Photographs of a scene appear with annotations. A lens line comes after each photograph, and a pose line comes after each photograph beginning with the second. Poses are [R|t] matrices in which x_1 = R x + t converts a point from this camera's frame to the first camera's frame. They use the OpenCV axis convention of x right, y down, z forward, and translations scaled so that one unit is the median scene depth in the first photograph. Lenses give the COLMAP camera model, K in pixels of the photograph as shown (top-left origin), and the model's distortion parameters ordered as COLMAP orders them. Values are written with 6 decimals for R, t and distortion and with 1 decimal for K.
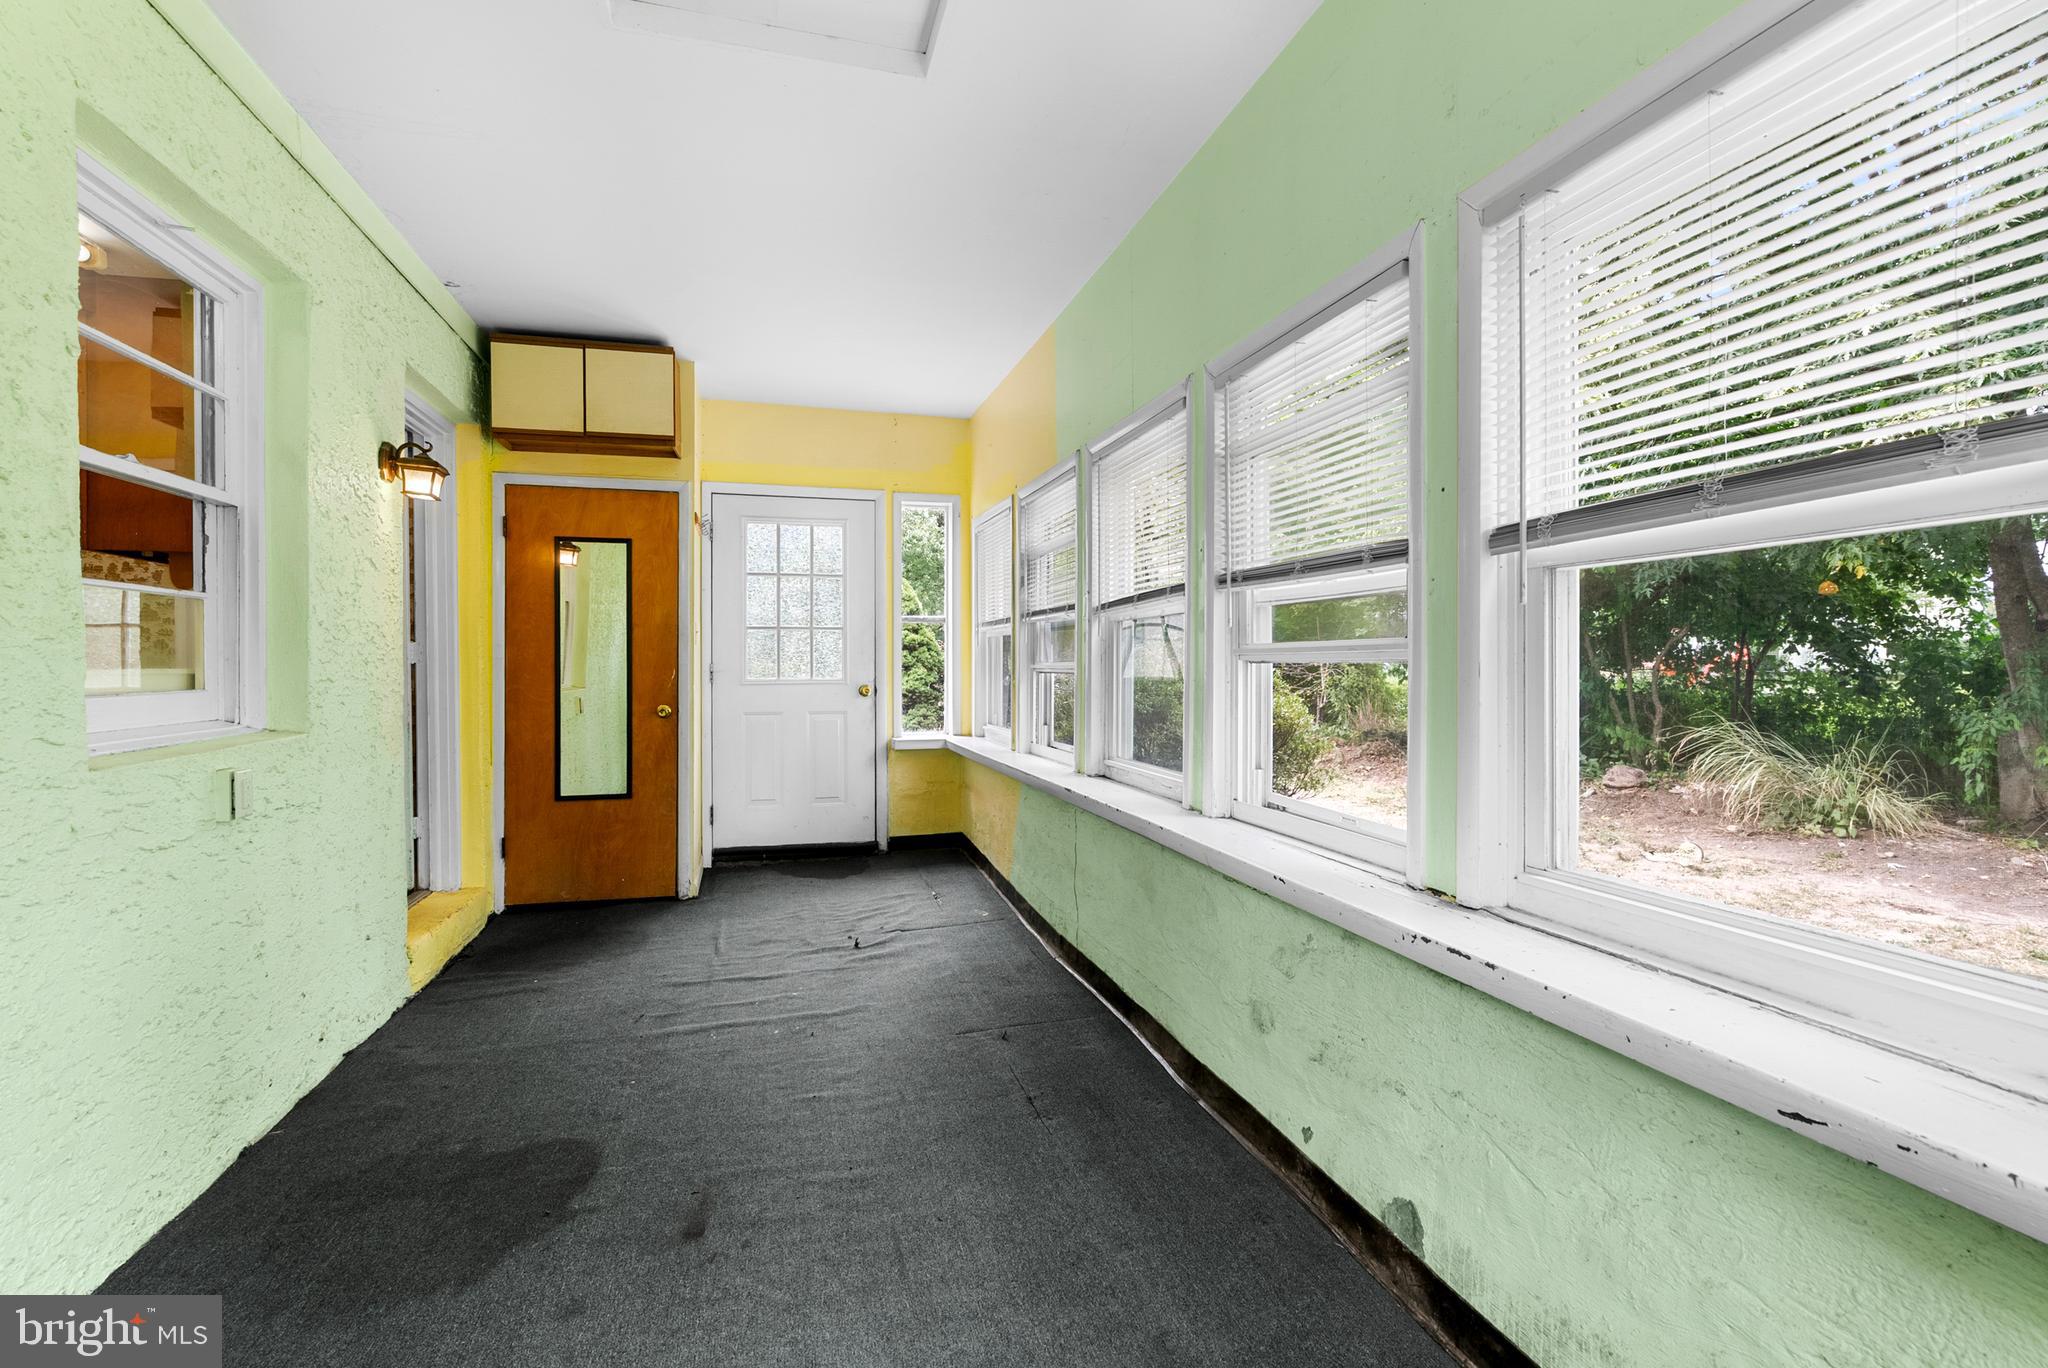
lens RADIAL K [[931.0, 0, 1044.8], [0, 931.0, 680.1], [0, 0, 1]] dist [-0.008719, 0.003297]
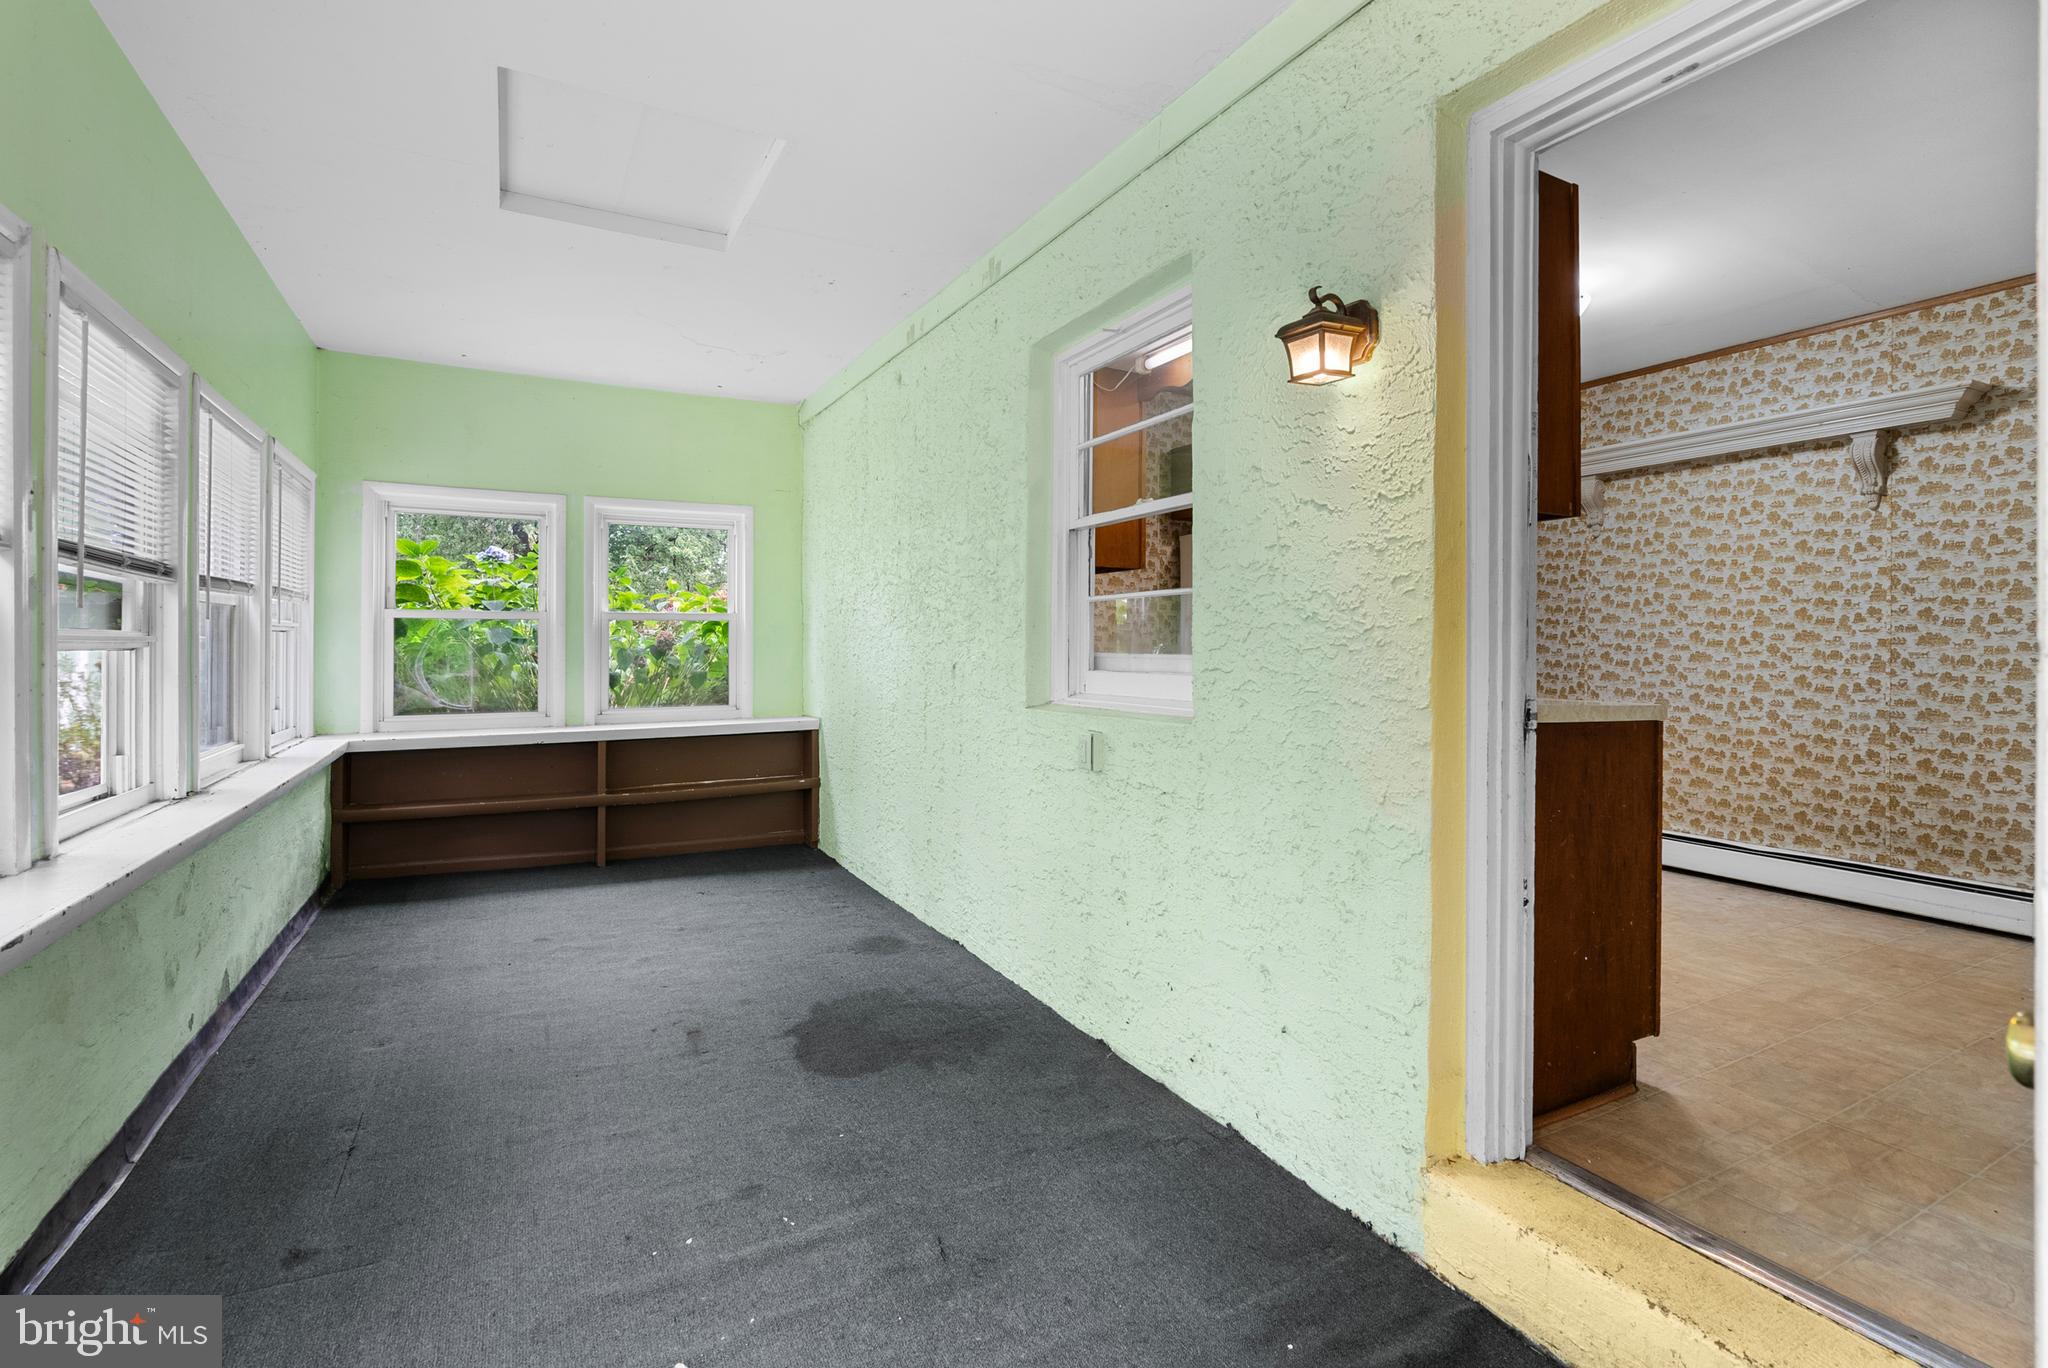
lens RADIAL K [[931.0, 0, 1037.4], [0, 931.0, 648.7], [0, 0, 1]] dist [-0.008719, 0.003297]
pose [[-0.976150, -0.008739, -0.216920, -0.534546], [-0.011728, 0.999853, 0.012495, -0.035662], [0.216779, 0.014741, -0.976109, 2.318301]]
